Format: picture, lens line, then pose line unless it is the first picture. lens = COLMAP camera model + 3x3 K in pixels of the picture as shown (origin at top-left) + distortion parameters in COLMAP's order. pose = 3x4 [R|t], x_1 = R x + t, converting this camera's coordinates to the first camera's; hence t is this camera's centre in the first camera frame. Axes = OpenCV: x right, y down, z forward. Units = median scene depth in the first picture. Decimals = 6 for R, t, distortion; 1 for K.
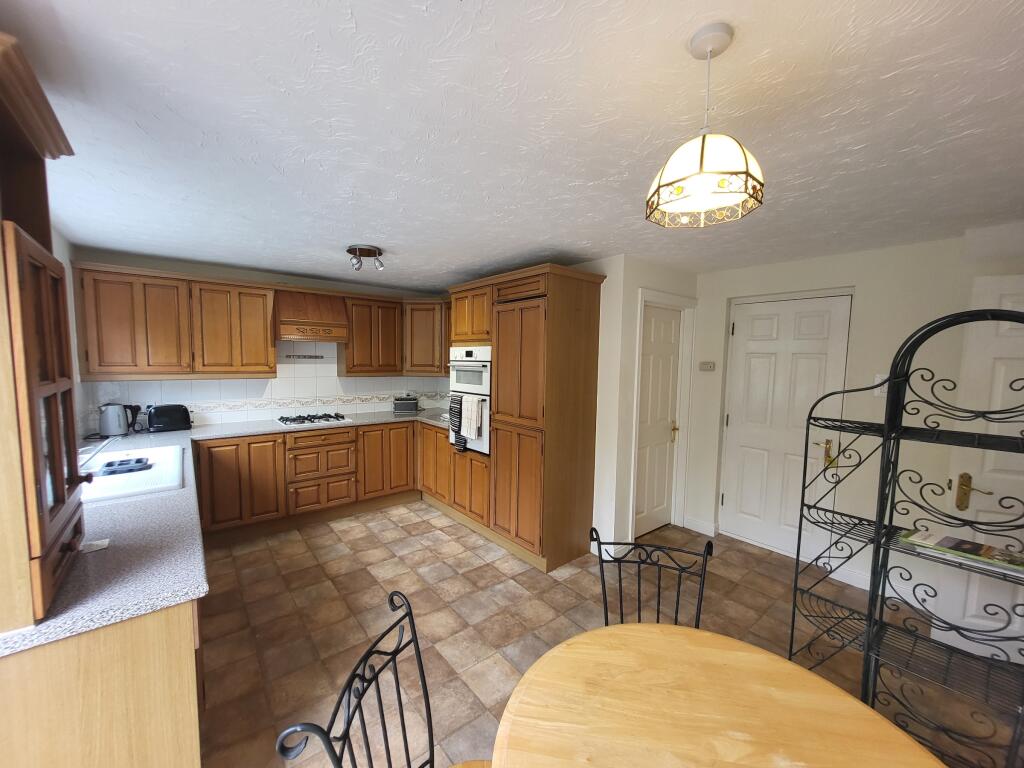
lens RADIAL K [[399.2, 0, 507.4], [0, 399.2, 388.8], [0, 0, 1]] dist [-0.001945, -0.000099]
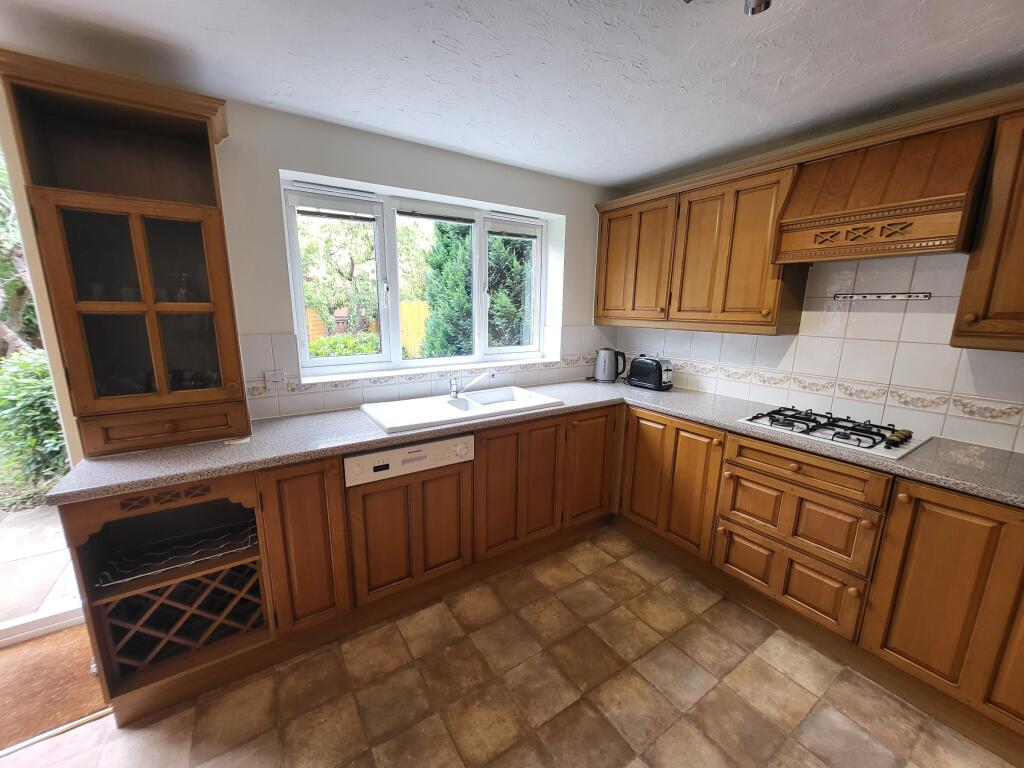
lens RADIAL K [[399.2, 0, 504.0], [0, 399.2, 387.0], [0, 0, 1]] dist [-0.001945, -0.000099]
pose [[-0.118794, 0.187709, -0.975015, 0.025355], [-0.081543, 0.976807, 0.197989, -0.038353], [0.989565, 0.103026, -0.100732, 0.733726]]
